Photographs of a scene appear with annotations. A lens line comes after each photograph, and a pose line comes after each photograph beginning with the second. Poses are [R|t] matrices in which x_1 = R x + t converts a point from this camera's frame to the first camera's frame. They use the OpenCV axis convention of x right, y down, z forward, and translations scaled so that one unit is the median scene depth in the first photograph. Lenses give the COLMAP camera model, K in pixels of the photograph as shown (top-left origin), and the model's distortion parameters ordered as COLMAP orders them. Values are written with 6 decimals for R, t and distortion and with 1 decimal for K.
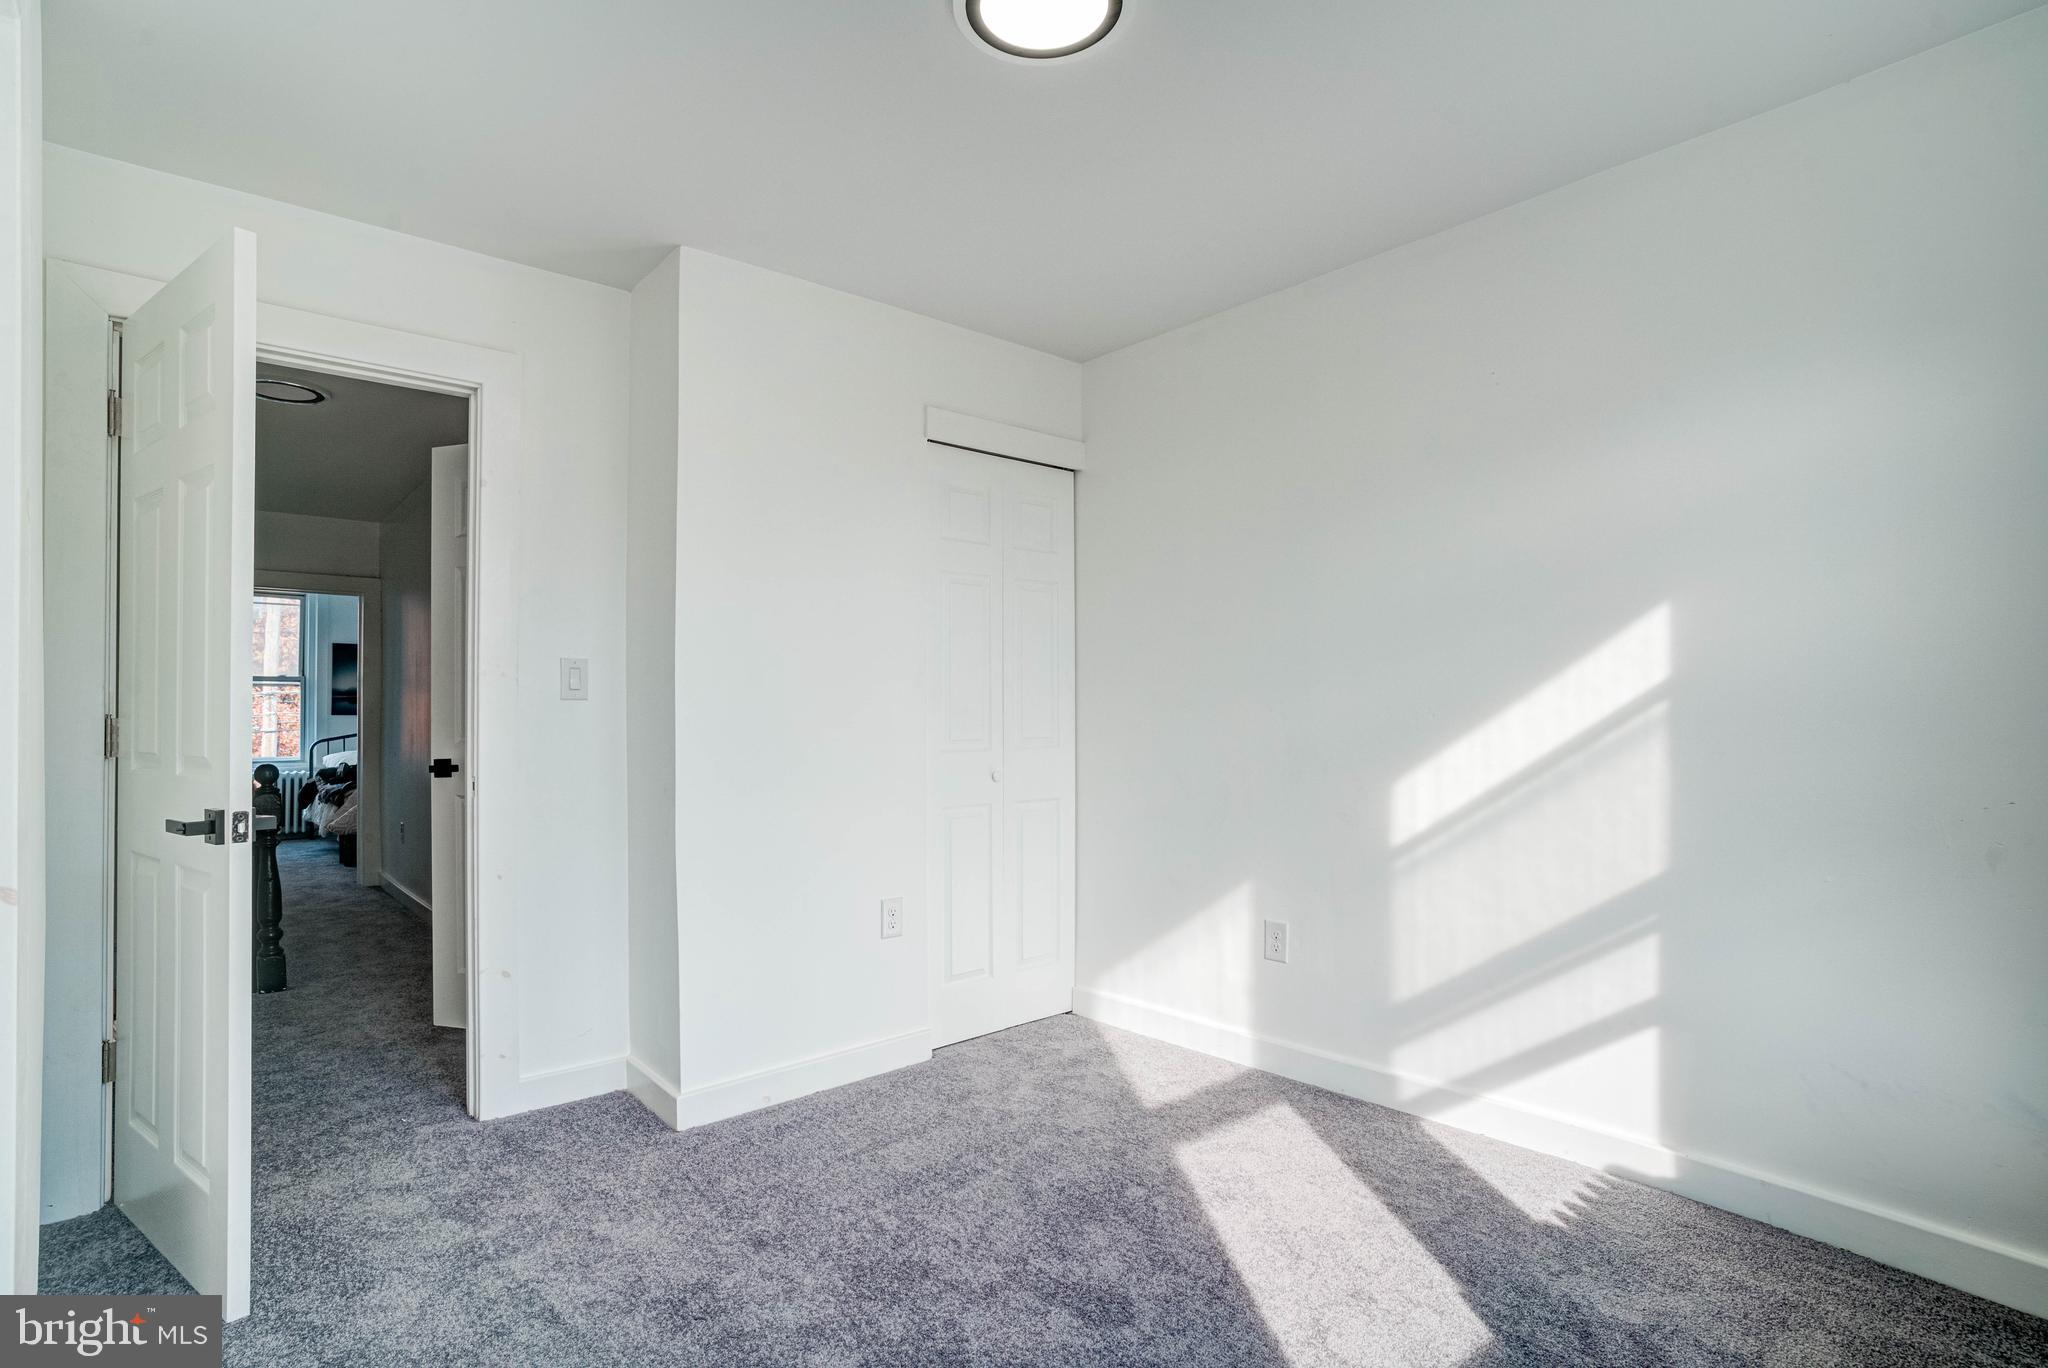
lens RADIAL K [[1031.7, 0, 1027.8], [0, 1031.7, 677.7], [0, 0, 1]] dist [-0.033237, 0.005787]
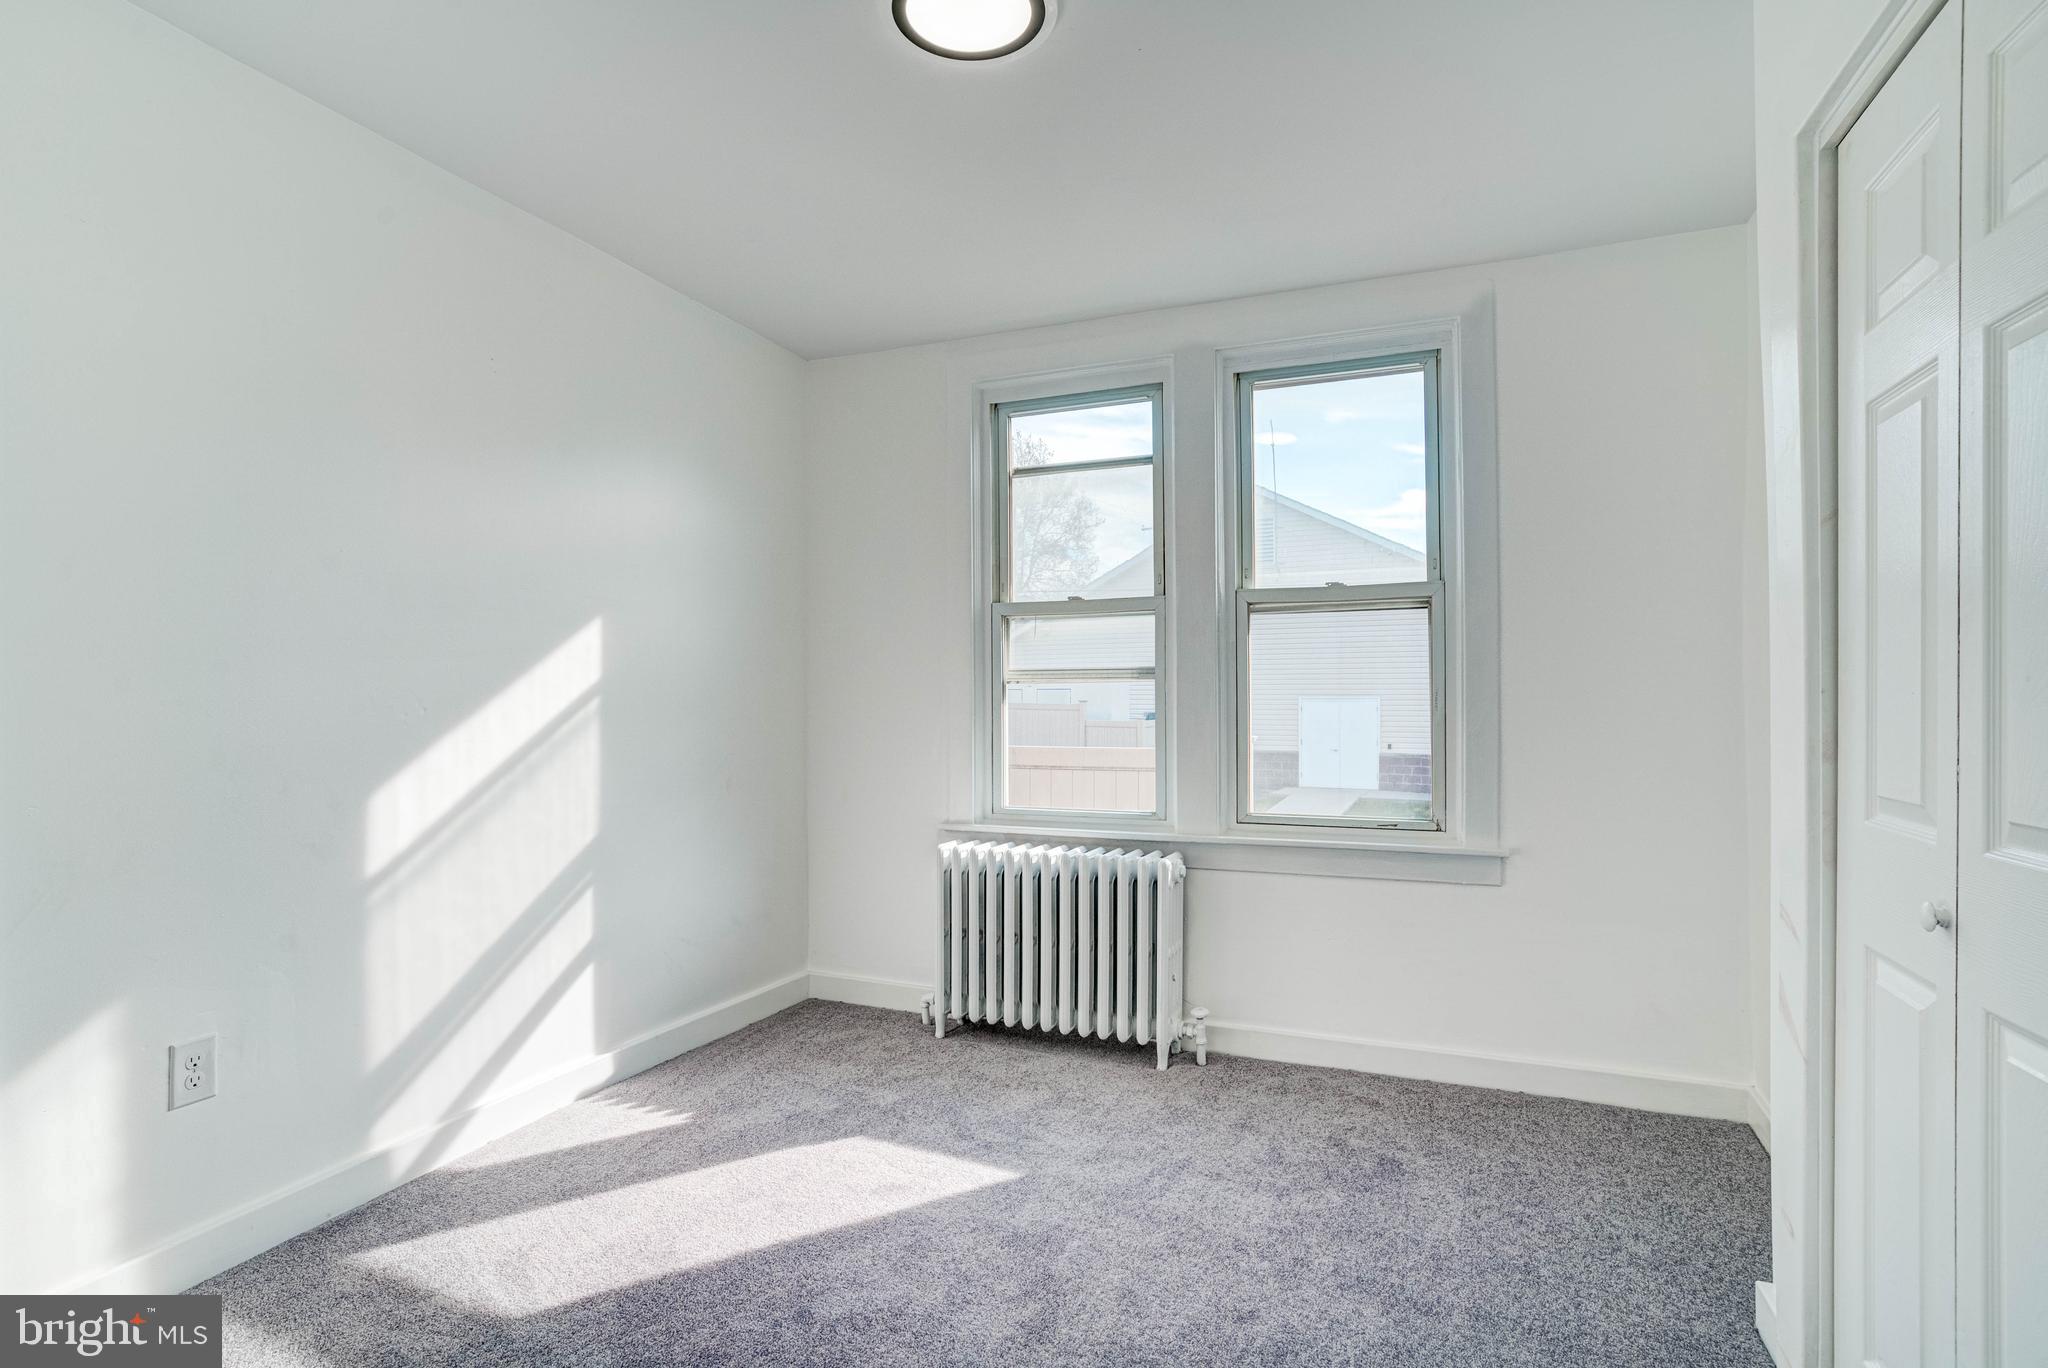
lens RADIAL K [[1031.7, 0, 1024.9], [0, 1031.7, 698.2], [0, 0, 1]] dist [-0.033237, 0.005787]
pose [[-0.447550, 0.006579, 0.894235, -0.672922], [-0.014566, 0.999787, -0.014645, 0.032136], [-0.894140, -0.019580, -0.447359, 1.019423]]
